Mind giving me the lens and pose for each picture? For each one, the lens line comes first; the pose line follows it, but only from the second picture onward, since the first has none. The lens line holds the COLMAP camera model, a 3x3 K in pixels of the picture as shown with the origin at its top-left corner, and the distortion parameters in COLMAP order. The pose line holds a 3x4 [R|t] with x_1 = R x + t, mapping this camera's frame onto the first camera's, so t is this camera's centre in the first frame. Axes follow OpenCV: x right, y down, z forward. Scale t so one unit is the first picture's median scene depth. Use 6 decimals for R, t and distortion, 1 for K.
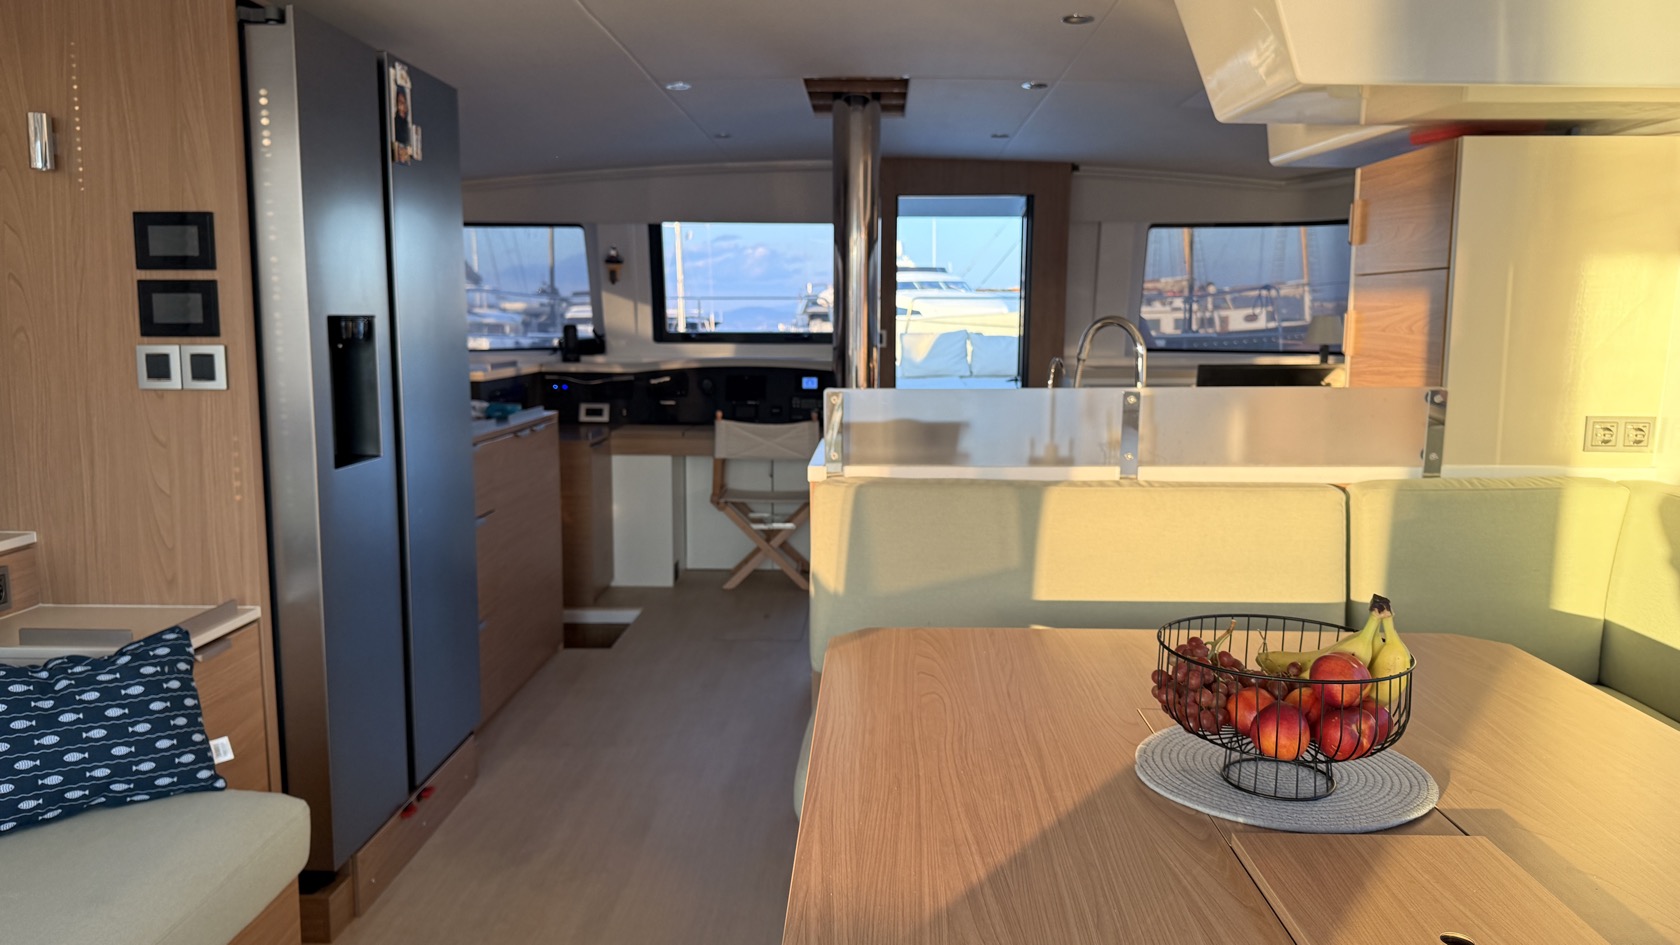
lens RADIAL K [[1218.3, 0, 850.1], [0, 1218.3, 482.0], [0, 0, 1]] dist [0.033684, -0.042190]
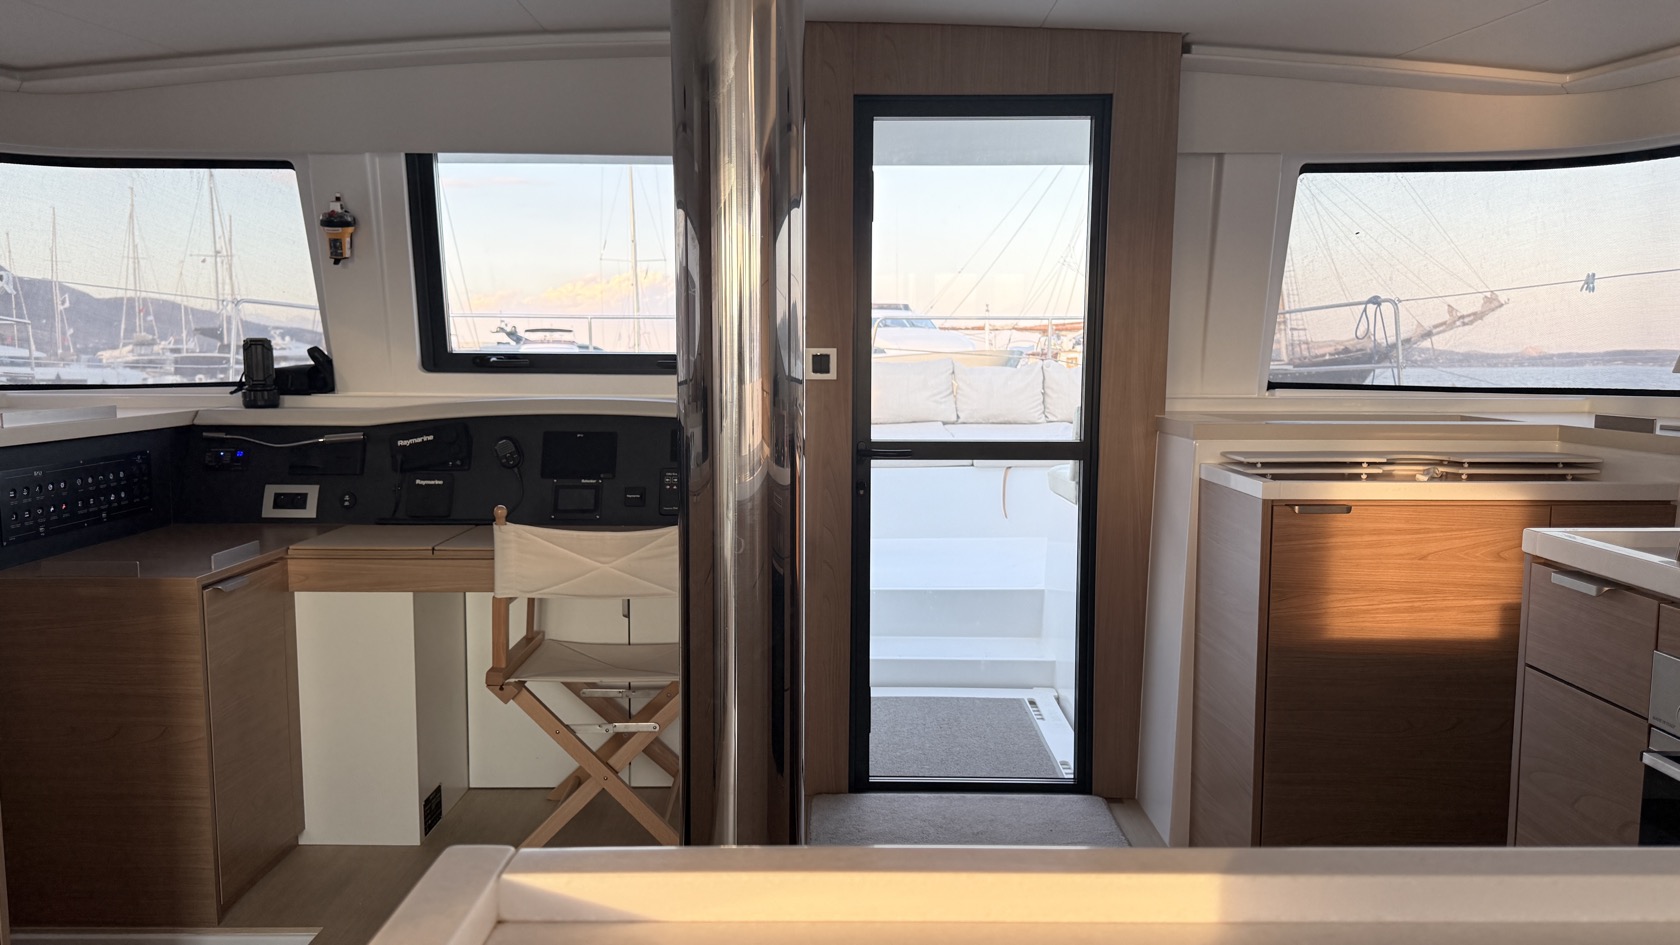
lens RADIAL K [[1218.3, 0, 845.9], [0, 1218.3, 487.7], [0, 0, 1]] dist [0.033684, -0.042190]
pose [[0.999633, -0.001633, 0.027028, 0.019393], [0.002398, 0.999596, -0.028303, -0.046885], [-0.026971, 0.028358, 0.999234, 0.454163]]
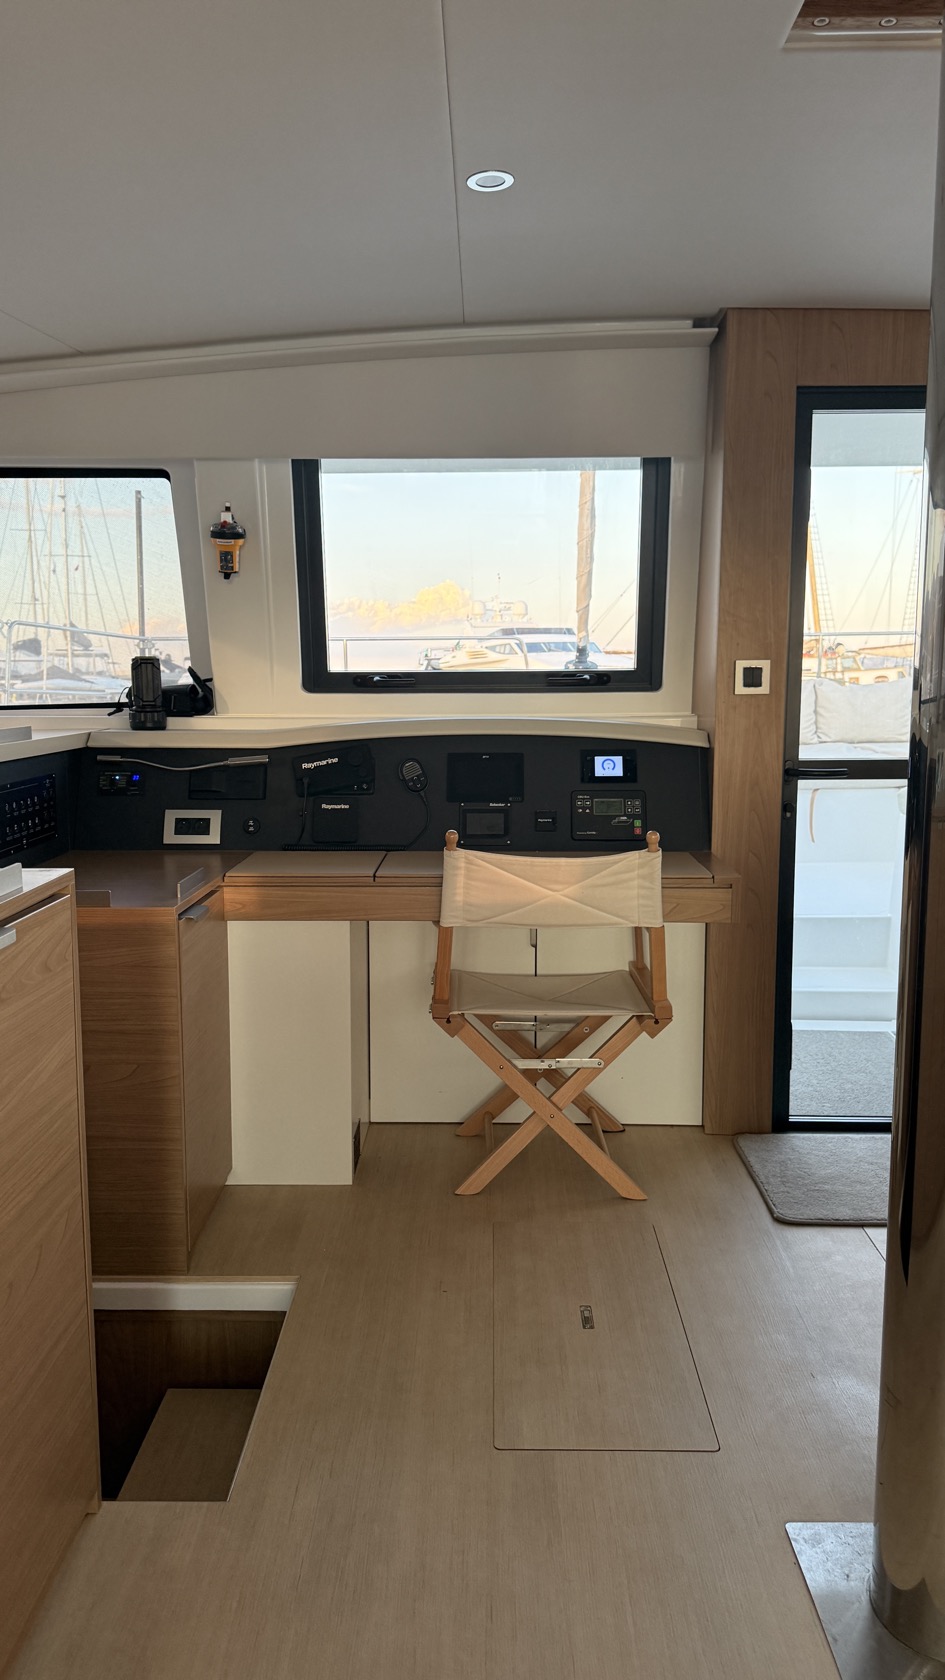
lens RADIAL K [[1218.3, 0, 457.7], [0, 1218.3, 844.5], [0, 0, 1]] dist [0.033684, -0.042190]
pose [[0.999971, -0.006419, -0.004014, -0.095472], [0.006406, 0.999974, -0.003260, -0.046873], [0.004035, 0.003235, 0.999987, 0.485135]]
